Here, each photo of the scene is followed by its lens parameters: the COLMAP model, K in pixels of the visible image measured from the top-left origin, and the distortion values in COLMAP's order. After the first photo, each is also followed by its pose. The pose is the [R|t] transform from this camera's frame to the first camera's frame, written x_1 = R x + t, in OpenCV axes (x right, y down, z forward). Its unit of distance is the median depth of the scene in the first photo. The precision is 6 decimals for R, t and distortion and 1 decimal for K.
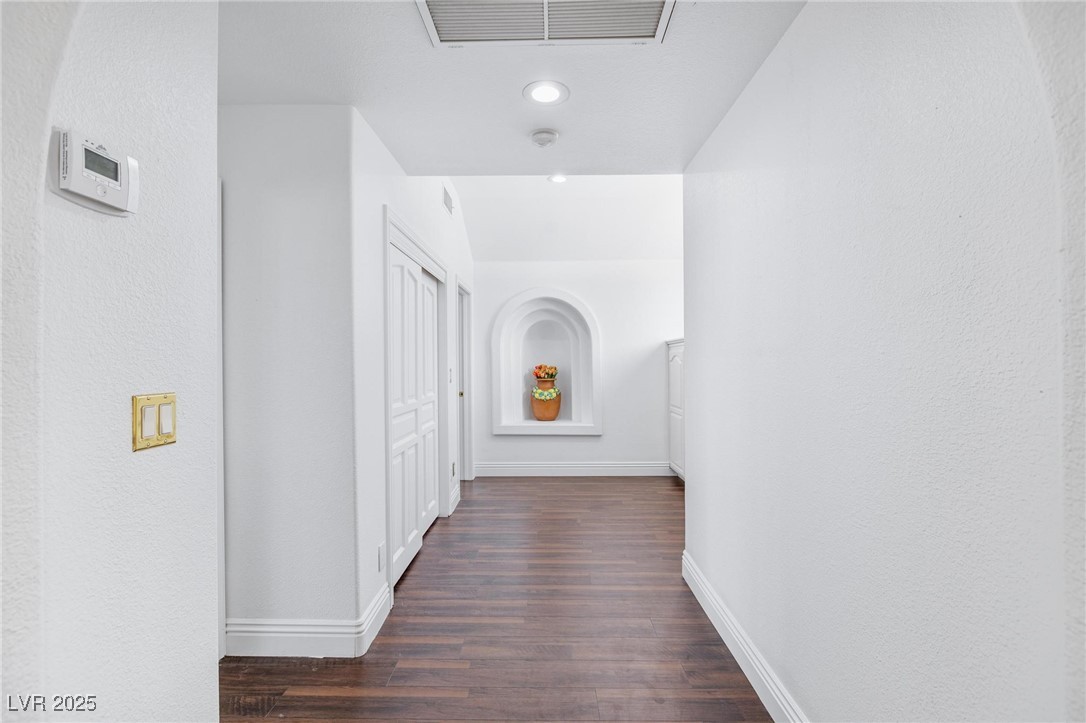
lens RADIAL K [[501.2, 0, 541.5], [0, 501.2, 363.4], [0, 0, 1]] dist [-0.008081, 0.000294]
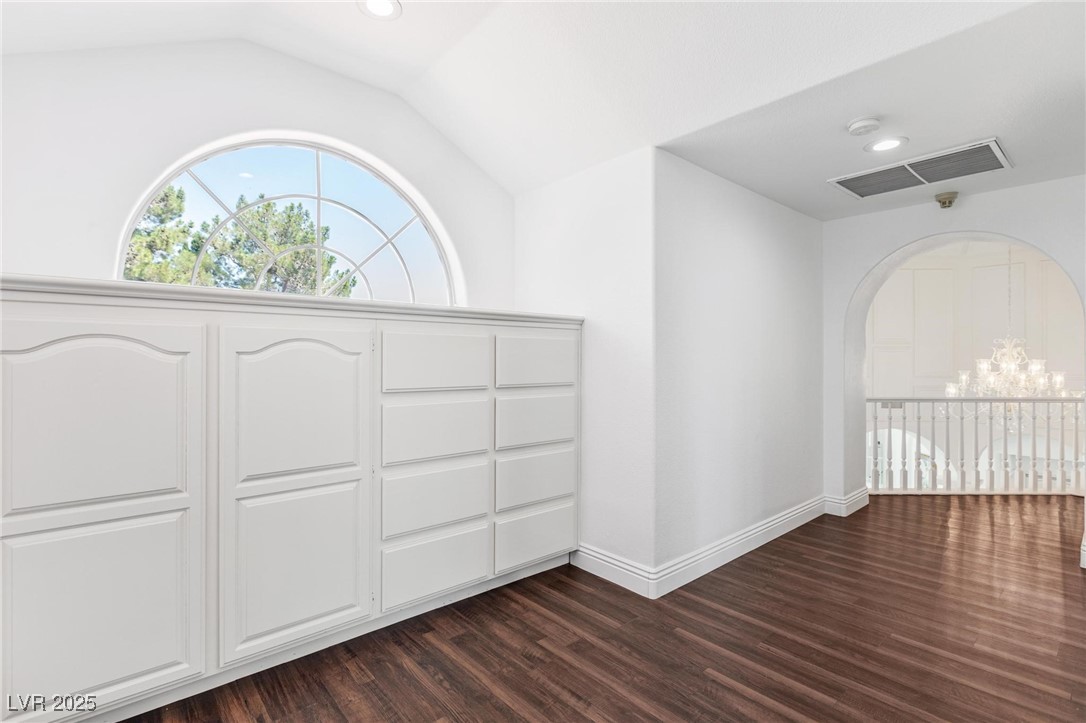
lens RADIAL K [[501.2, 0, 542.7], [0, 501.2, 361.2], [0, 0, 1]] dist [-0.008081, 0.000294]
pose [[-0.670260, 0.004345, 0.742114, -0.252555], [-0.003515, 0.999953, -0.009030, 0.014760], [-0.742118, -0.008661, -0.670213, 1.829041]]
